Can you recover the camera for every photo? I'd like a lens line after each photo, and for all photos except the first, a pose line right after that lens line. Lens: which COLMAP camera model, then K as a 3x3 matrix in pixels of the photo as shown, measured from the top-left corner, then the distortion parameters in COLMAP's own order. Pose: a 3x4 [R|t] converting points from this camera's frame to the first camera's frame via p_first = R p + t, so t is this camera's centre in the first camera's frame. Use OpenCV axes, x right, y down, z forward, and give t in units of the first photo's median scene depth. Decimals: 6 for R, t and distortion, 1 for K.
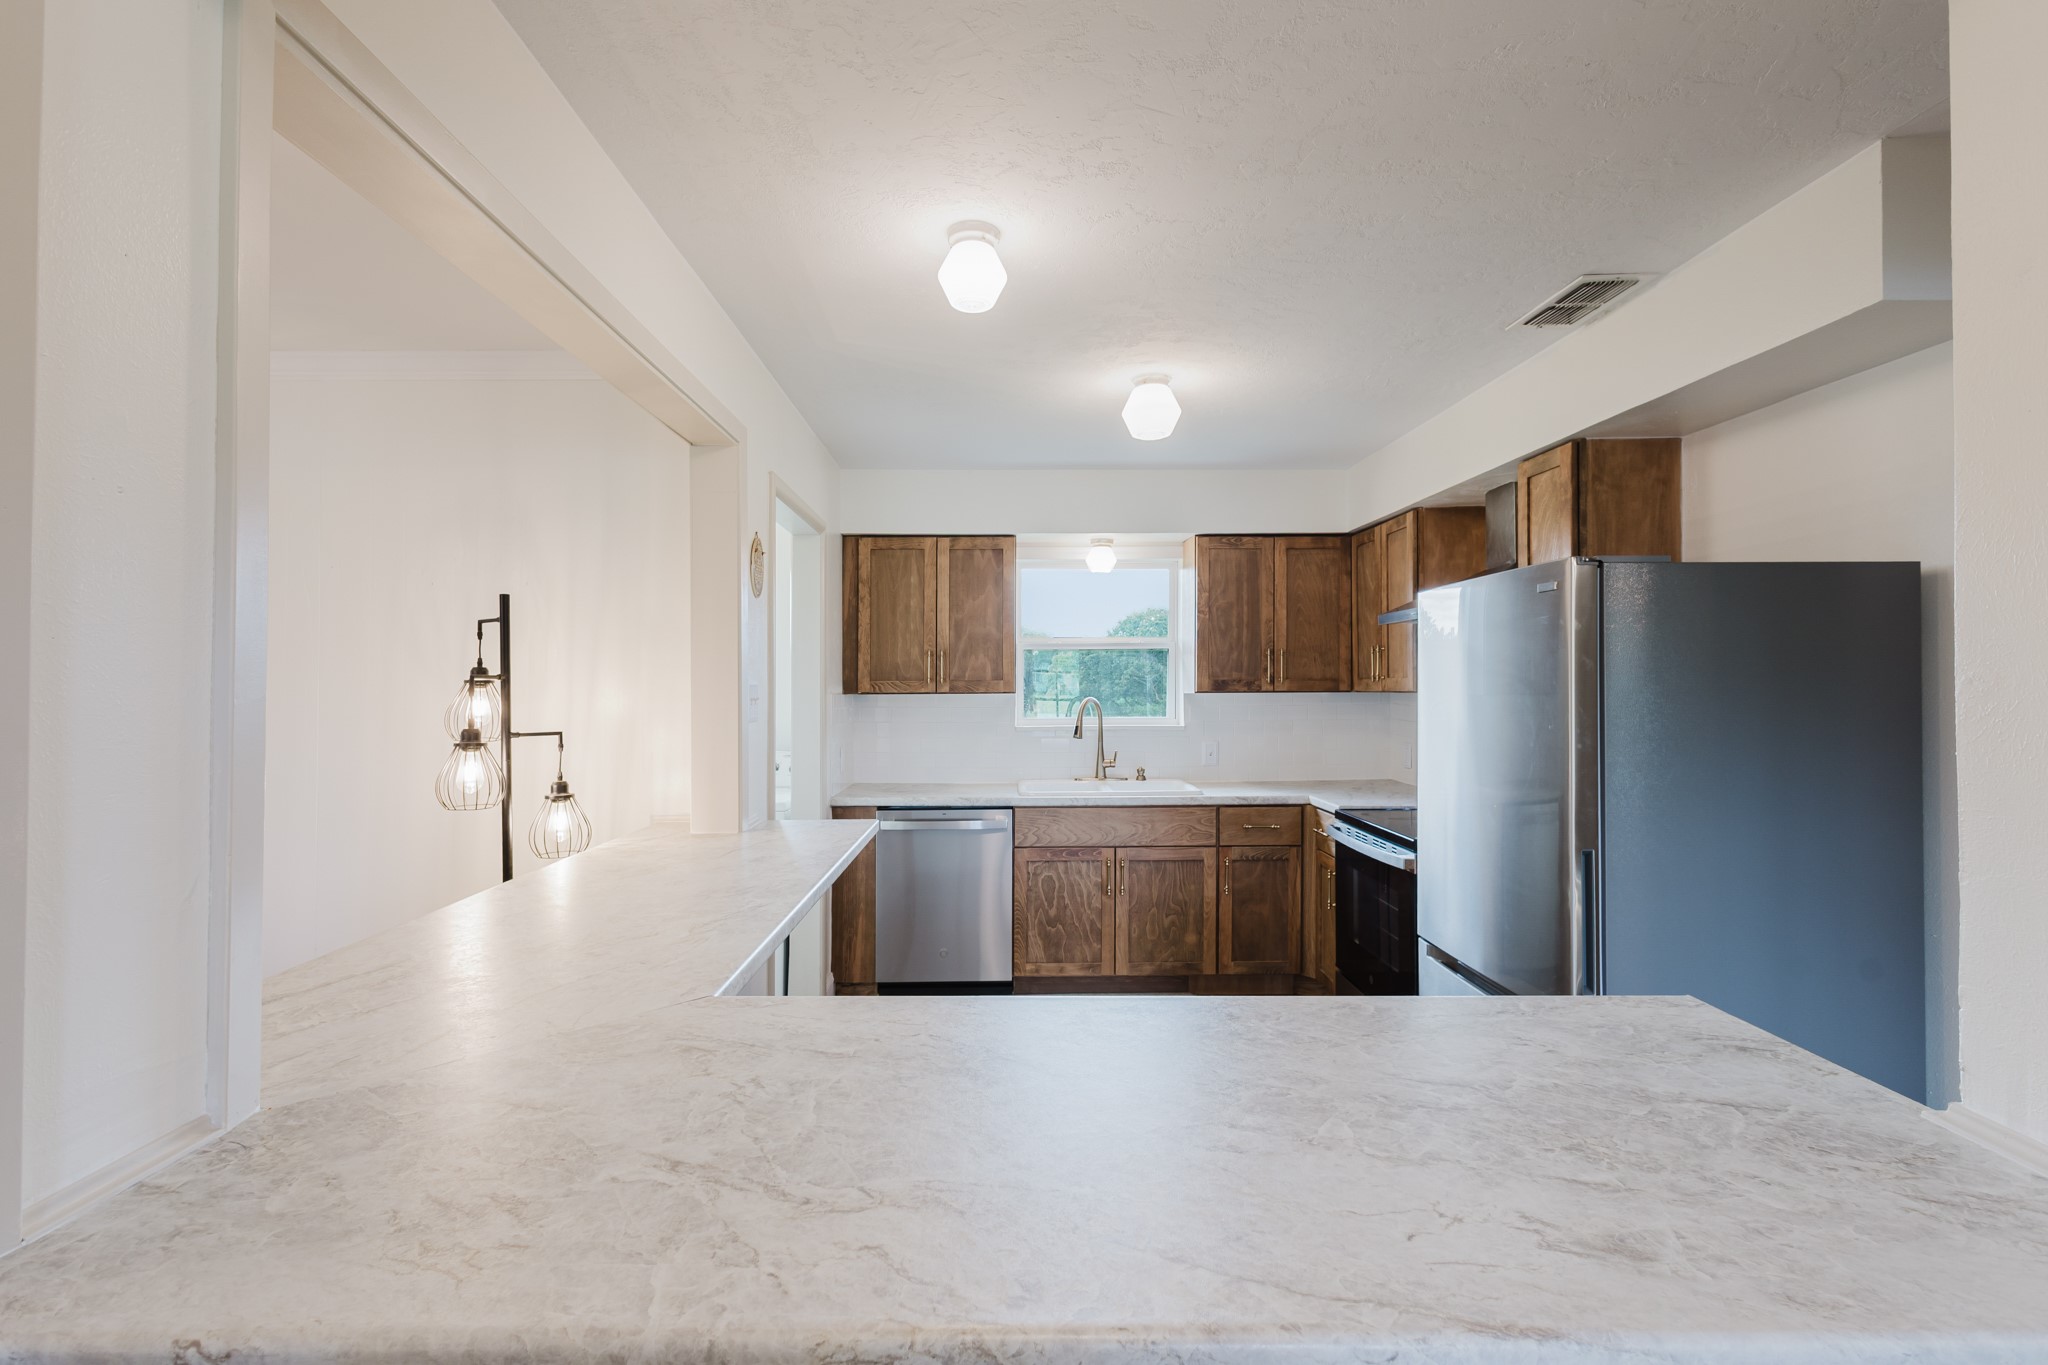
lens RADIAL K [[945.7, 0, 1014.6], [0, 945.7, 679.3], [0, 0, 1]] dist [0.011091, -0.002117]
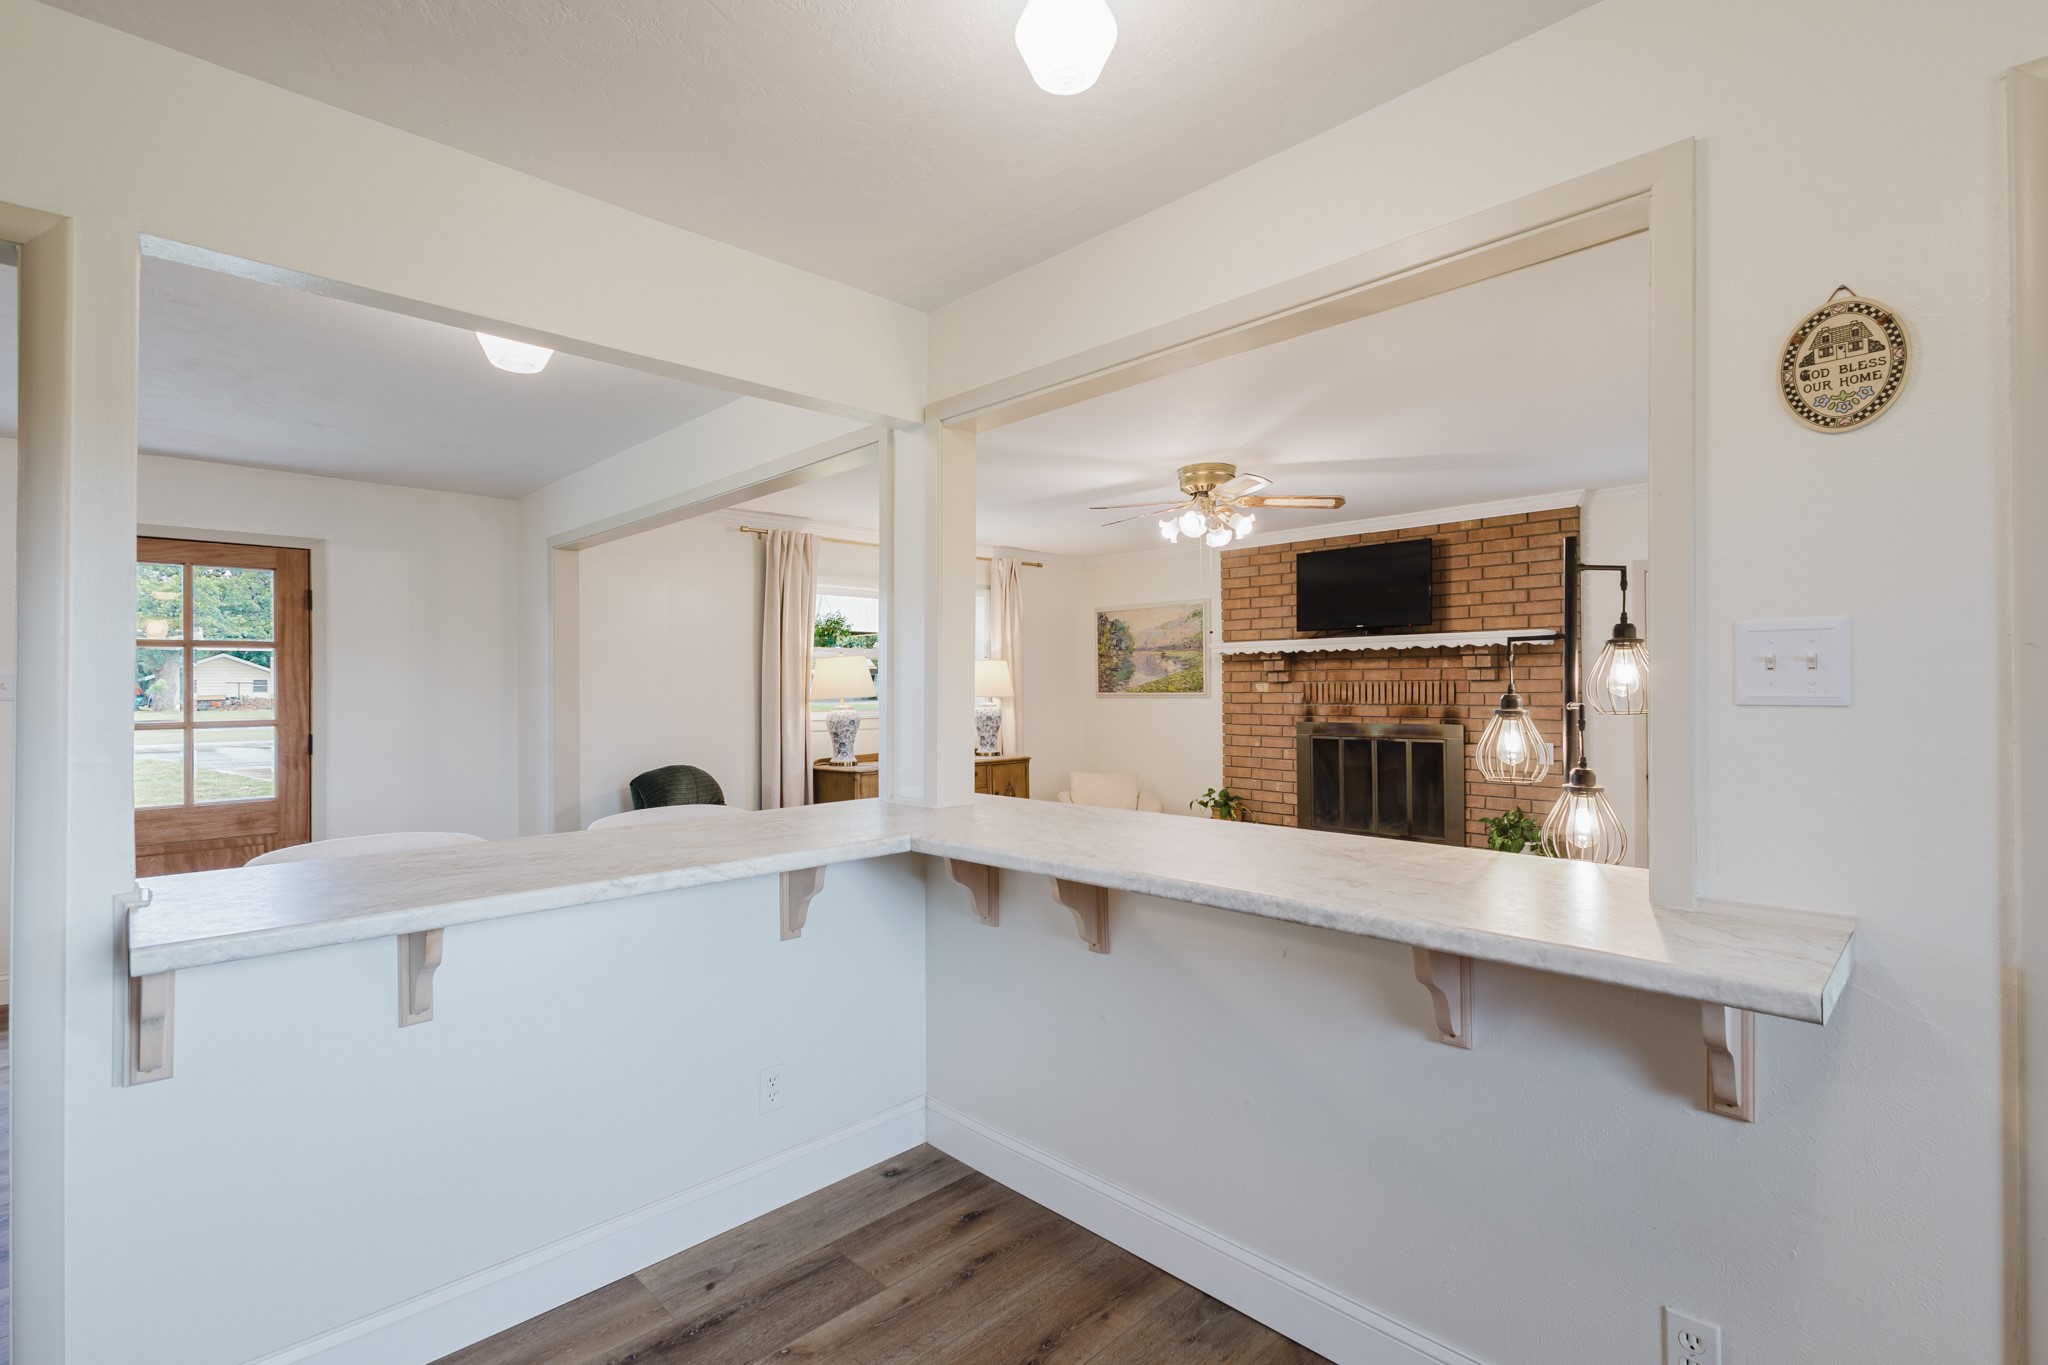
lens RADIAL K [[945.7, 0, 1018.5], [0, 945.7, 685.3], [0, 0, 1]] dist [0.011091, -0.002117]
pose [[-0.722788, 0.002315, -0.691066, 0.228137], [0.004855, 0.999987, -0.001728, 0.023188], [0.691053, -0.004604, -0.722790, 0.703233]]
